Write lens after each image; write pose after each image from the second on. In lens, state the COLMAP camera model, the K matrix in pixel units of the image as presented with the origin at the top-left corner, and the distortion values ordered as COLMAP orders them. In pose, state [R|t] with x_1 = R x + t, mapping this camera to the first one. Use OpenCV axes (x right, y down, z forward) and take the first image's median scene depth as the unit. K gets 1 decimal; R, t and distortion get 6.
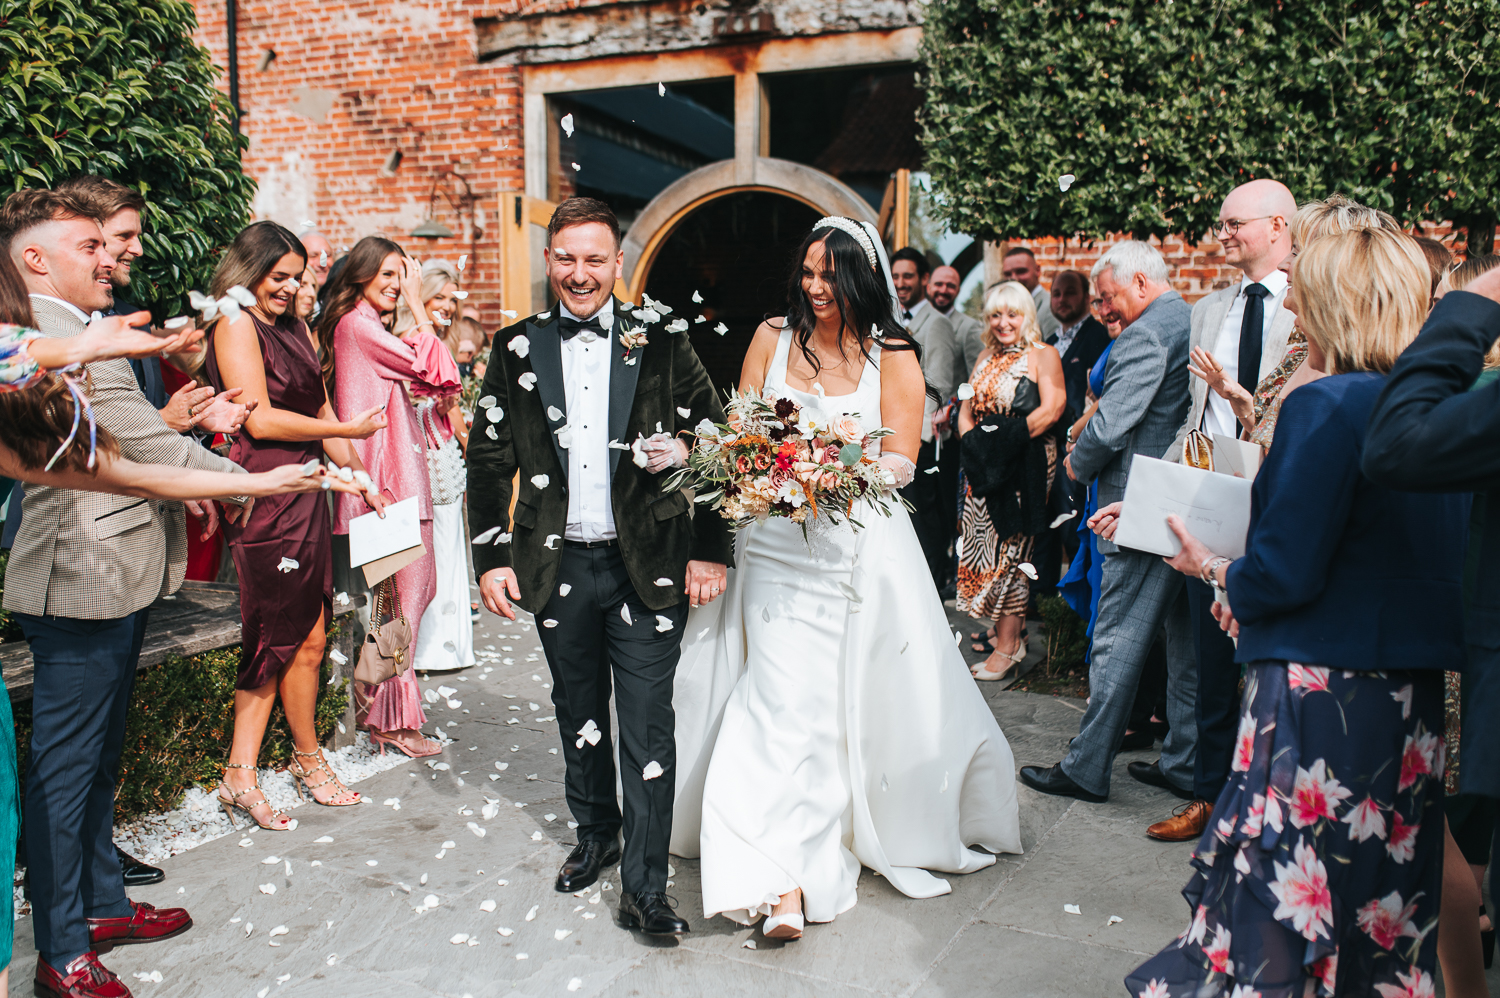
lens RADIAL K [[1518.5, 0, 750.8], [0, 1518.5, 494.1], [0, 0, 1]] dist [-0.041142, 0.000000]
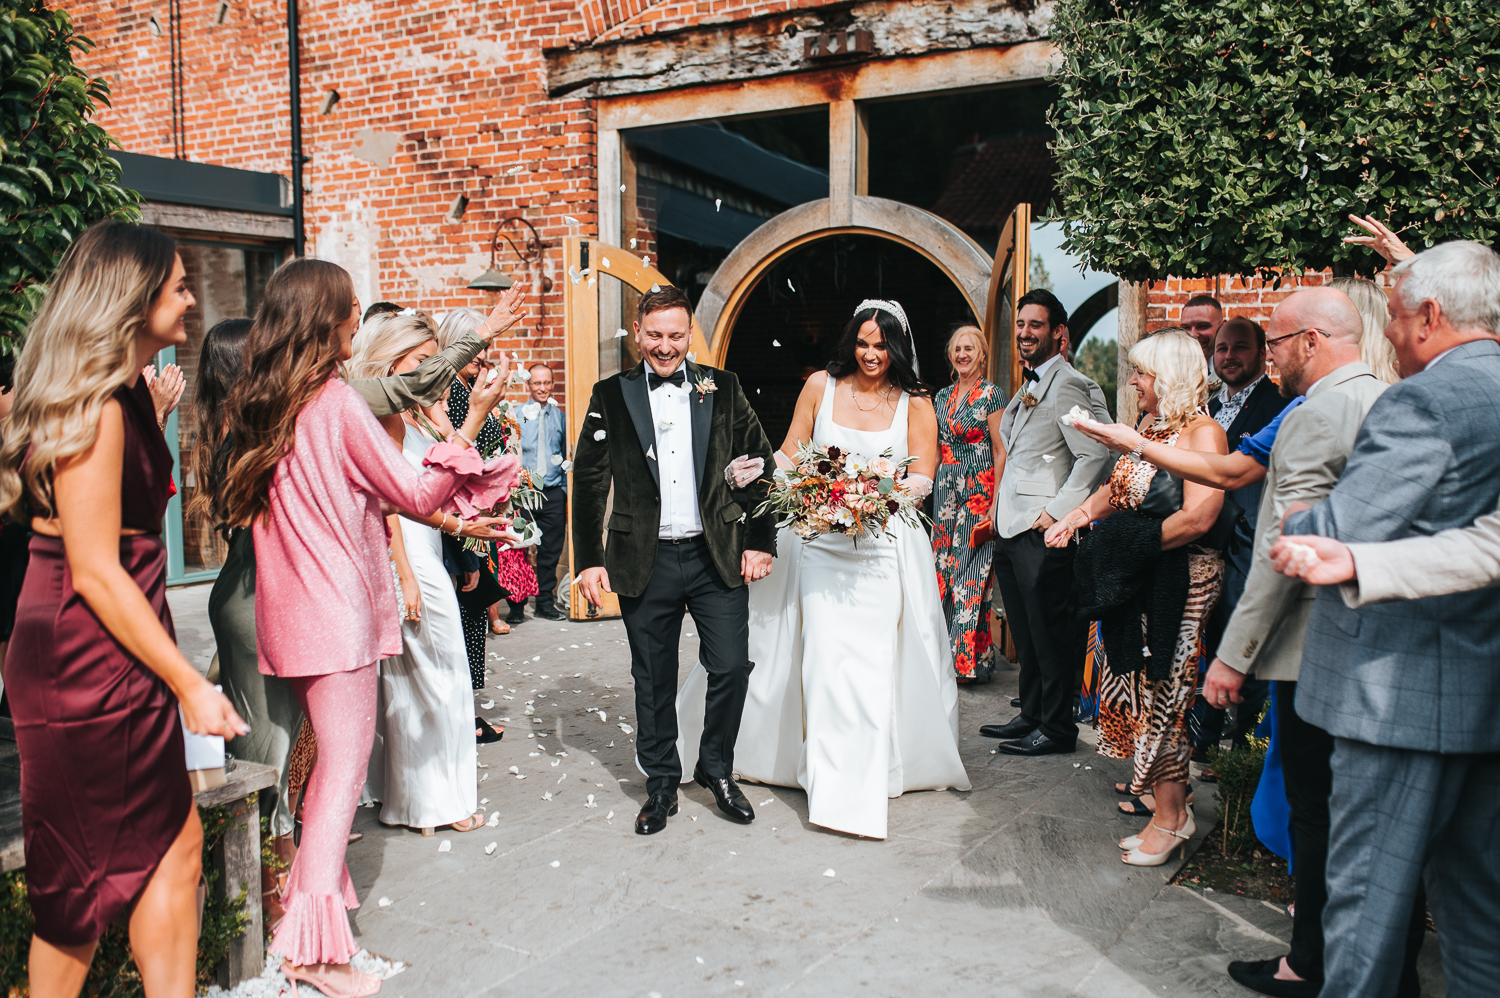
lens RADIAL K [[1518.5, 0, 751.8], [0, 1518.5, 502.3], [0, 0, 1]] dist [-0.041142, 0.000000]
pose [[0.997450, 0.004113, -0.071244, 0.008599], [-0.006457, 0.999445, -0.032694, -0.016086], [0.071070, 0.033071, 0.996923, 0.129747]]
